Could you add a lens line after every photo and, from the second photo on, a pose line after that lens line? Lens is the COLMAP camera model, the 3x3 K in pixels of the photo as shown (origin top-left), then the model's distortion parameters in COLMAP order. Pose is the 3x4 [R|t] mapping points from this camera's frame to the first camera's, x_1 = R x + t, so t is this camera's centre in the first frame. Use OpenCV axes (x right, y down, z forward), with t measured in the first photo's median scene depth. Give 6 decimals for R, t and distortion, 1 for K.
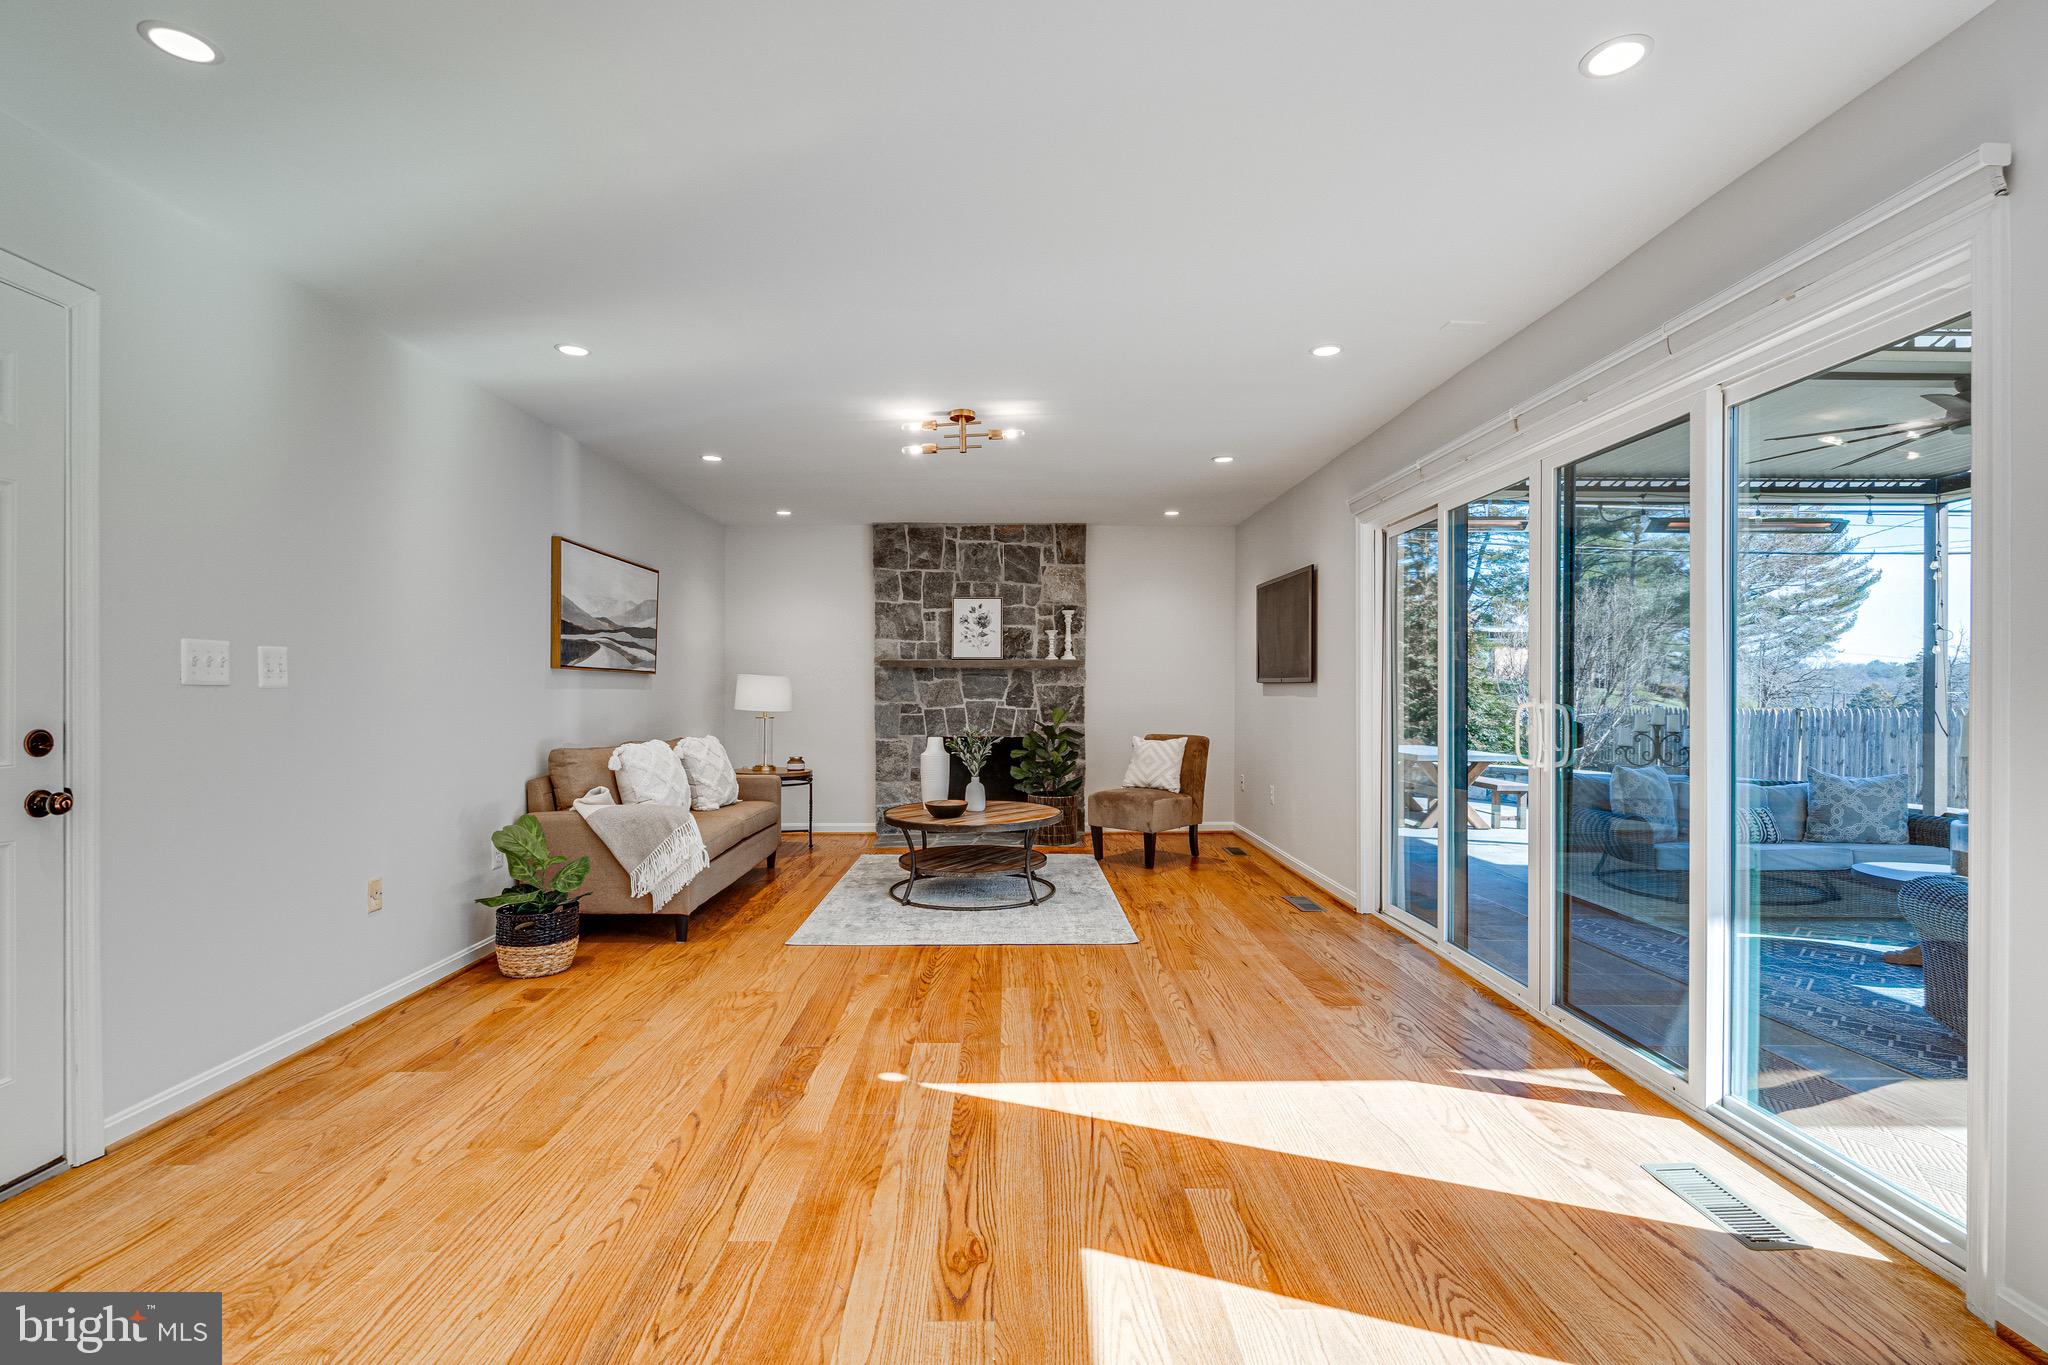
lens RADIAL K [[935.2, 0, 1024.8], [0, 935.2, 694.9], [0, 0, 1]] dist [-0.003586, 0.001852]
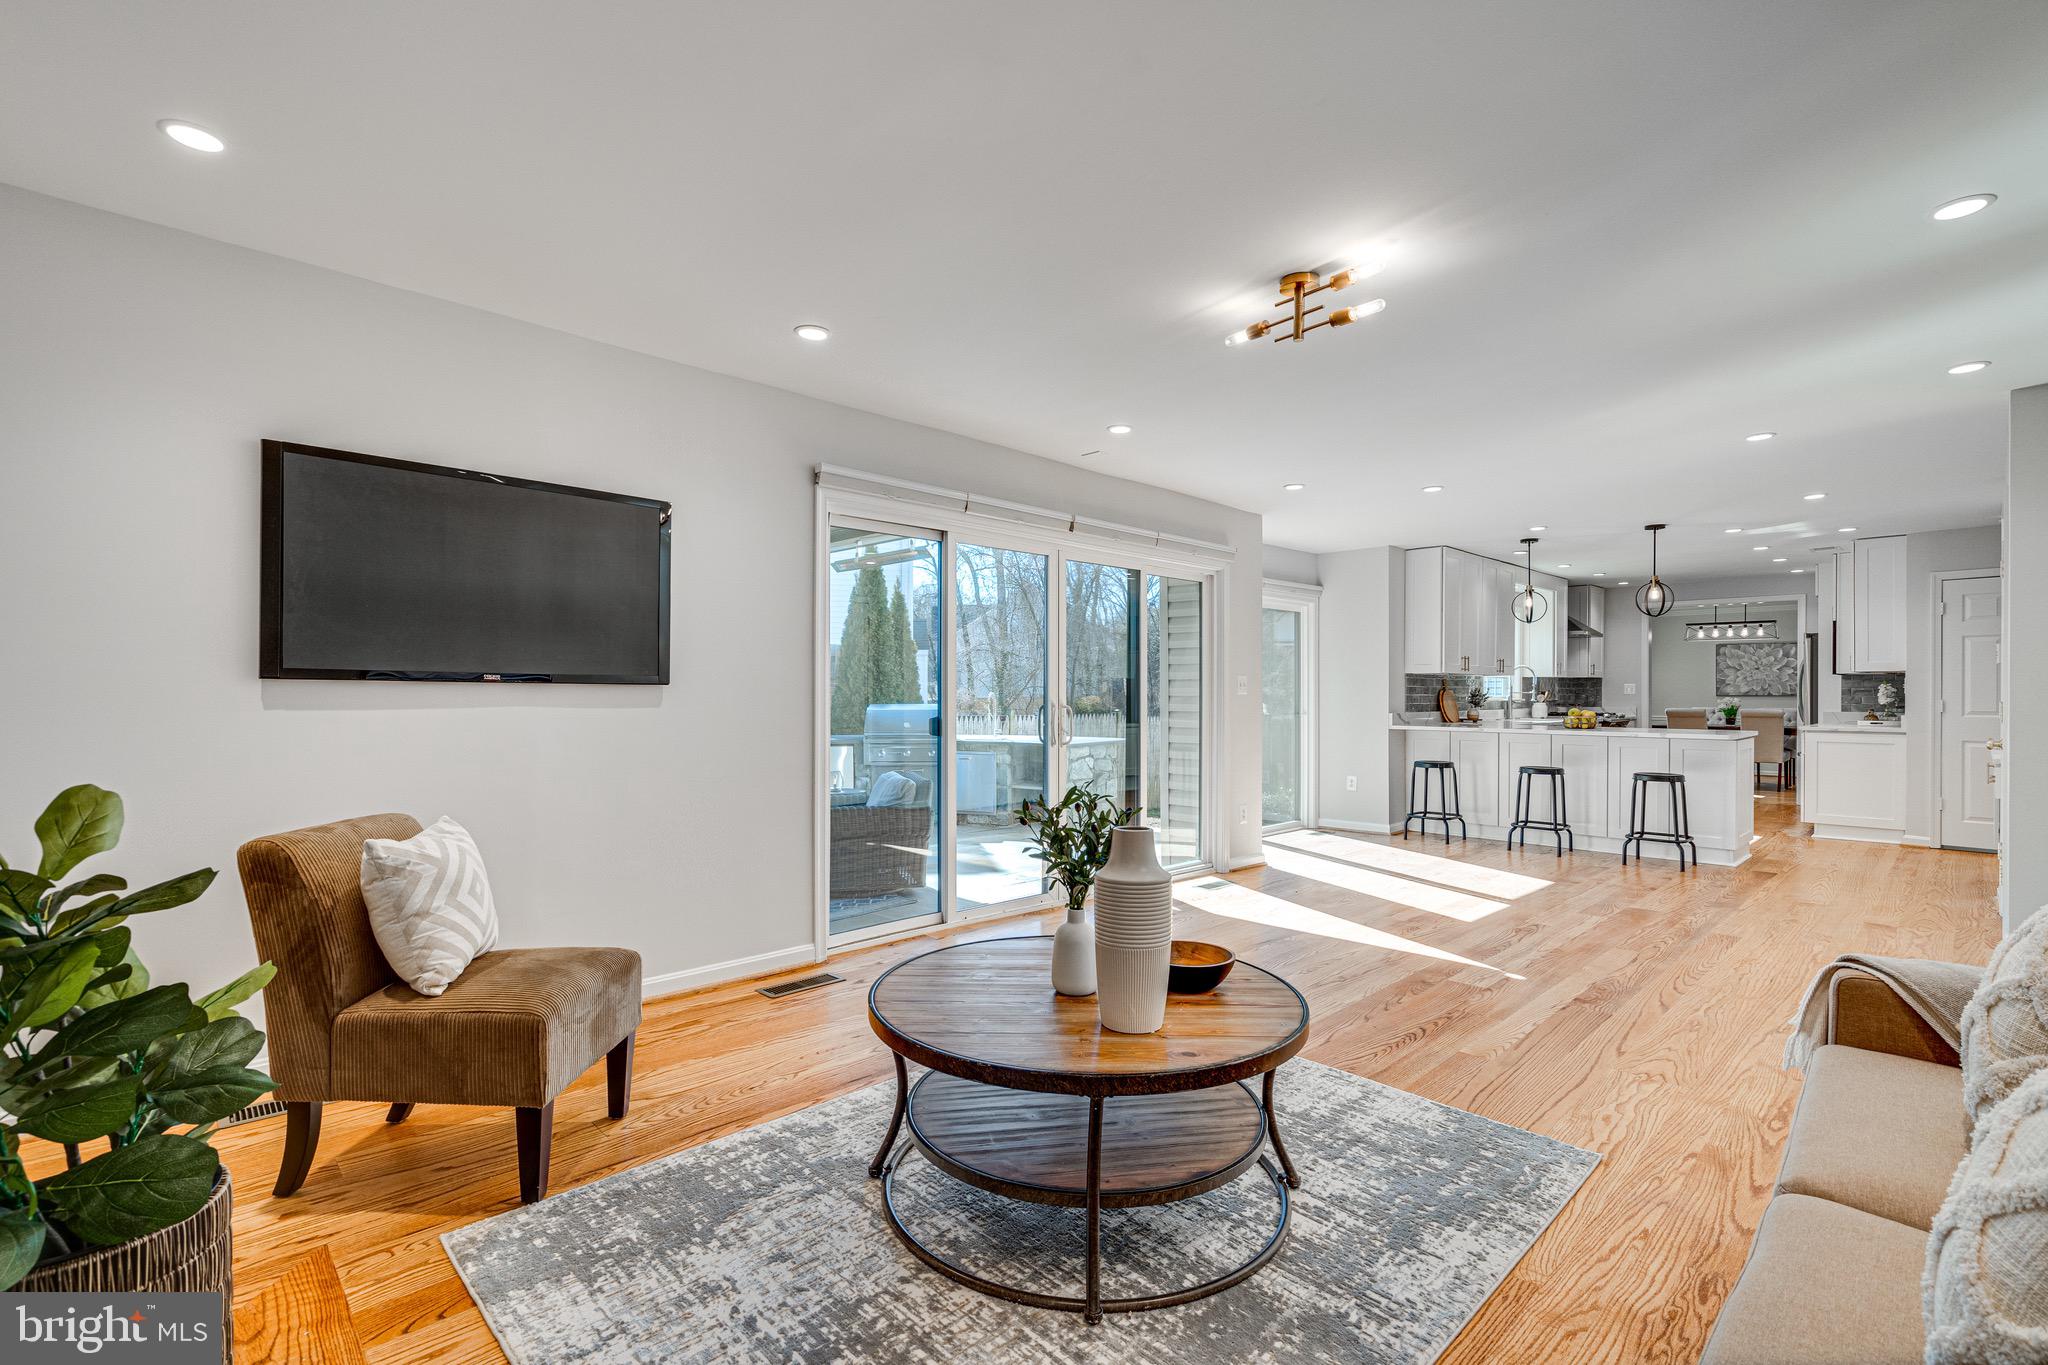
lens RADIAL K [[929.8, 0, 1020.0], [0, 929.8, 694.5], [0, 0, 1]] dist [-0.002958, -0.000640]
pose [[-0.682233, -0.003932, 0.731124, -0.338053], [0.000059, 0.999985, 0.005434, -0.009561], [-0.731135, 0.003751, -0.682223, 1.305267]]
